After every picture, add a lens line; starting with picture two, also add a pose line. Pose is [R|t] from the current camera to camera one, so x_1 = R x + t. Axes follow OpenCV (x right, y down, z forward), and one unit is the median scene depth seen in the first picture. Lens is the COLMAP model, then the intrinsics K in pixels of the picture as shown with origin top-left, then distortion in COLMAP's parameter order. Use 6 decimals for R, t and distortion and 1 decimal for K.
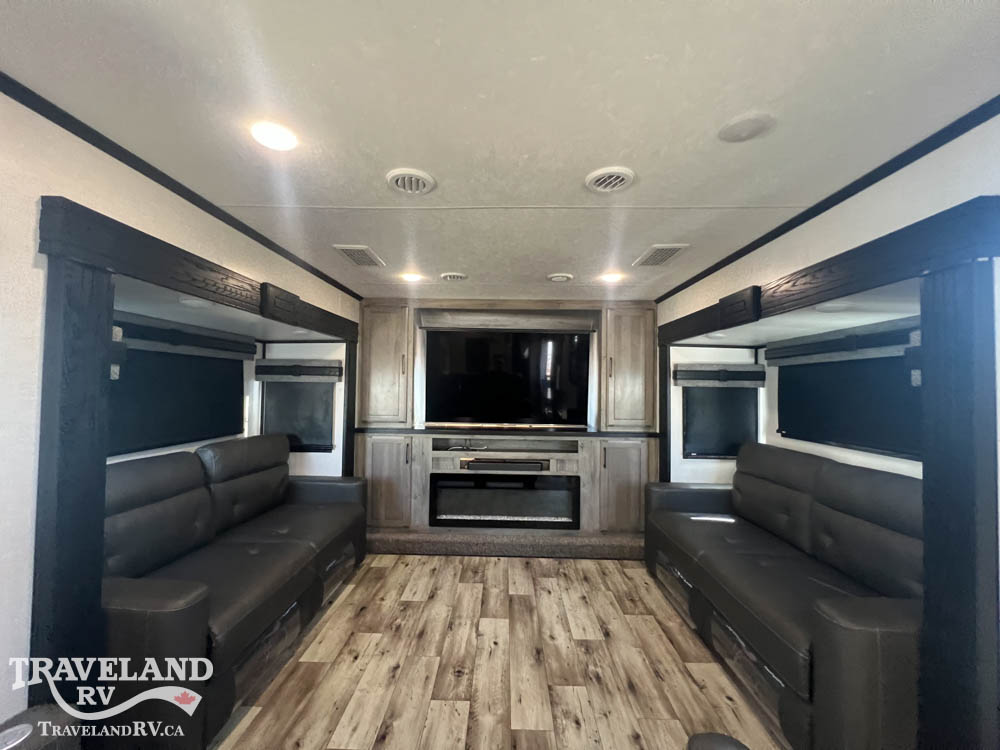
lens RADIAL K [[402.5, 0, 496.6], [0, 402.5, 377.8], [0, 0, 1]] dist [-0.003487, 0.000774]
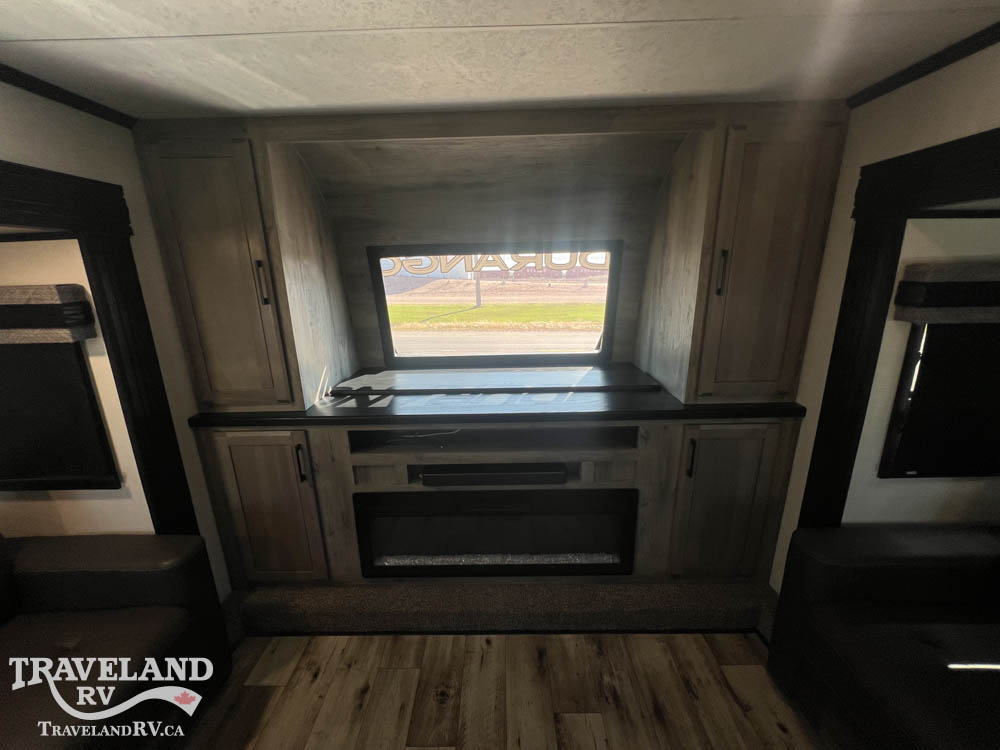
lens RADIAL K [[402.5, 0, 497.1], [0, 402.5, 374.9], [0, 0, 1]] dist [-0.003487, 0.000774]
pose [[0.999223, -0.039125, 0.004658, 0.028733], [0.036237, 0.958951, 0.281248, -0.053964], [-0.015470, -0.280861, 0.959624, 0.567228]]
